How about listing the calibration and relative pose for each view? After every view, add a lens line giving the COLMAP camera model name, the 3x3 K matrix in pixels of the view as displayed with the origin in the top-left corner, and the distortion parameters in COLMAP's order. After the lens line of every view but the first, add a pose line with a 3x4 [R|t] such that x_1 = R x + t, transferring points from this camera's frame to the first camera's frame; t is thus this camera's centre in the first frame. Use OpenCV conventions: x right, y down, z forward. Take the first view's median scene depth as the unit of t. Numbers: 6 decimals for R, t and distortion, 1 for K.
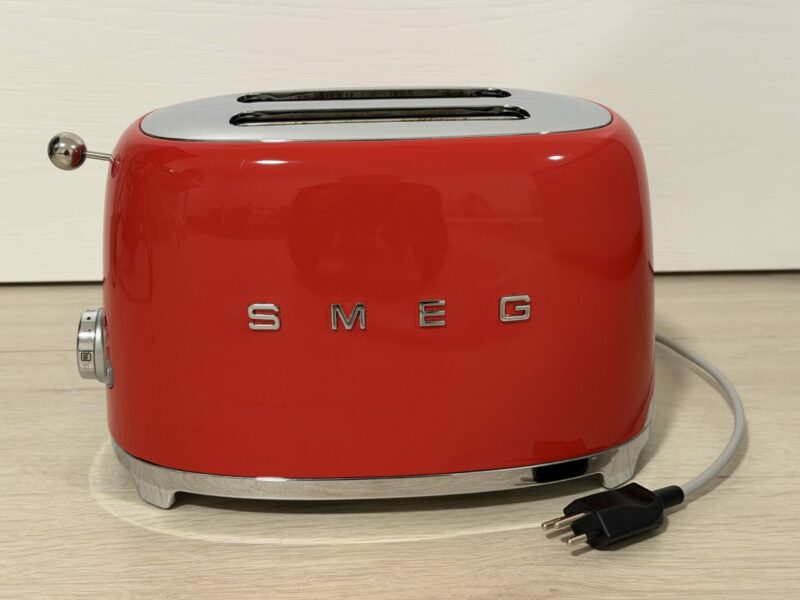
lens RADIAL K [[1159.1, 0, 406.7], [0, 1159.1, 303.6], [0, 0, 1]] dist [0.064483, 0.000000]
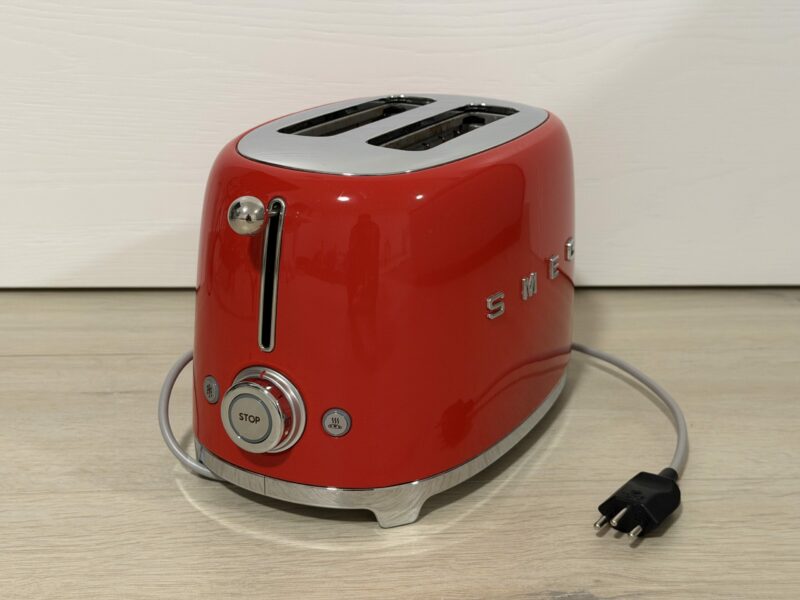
lens RADIAL K [[1159.1, 0, 398.6], [0, 1159.1, 301.9], [0, 0, 1]] dist [0.064483, 0.000000]
pose [[0.998275, 0.012996, 0.057247, -0.120634], [-0.012794, 0.999911, -0.003882, -0.009560], [-0.057292, 0.003143, 0.998353, -0.081760]]
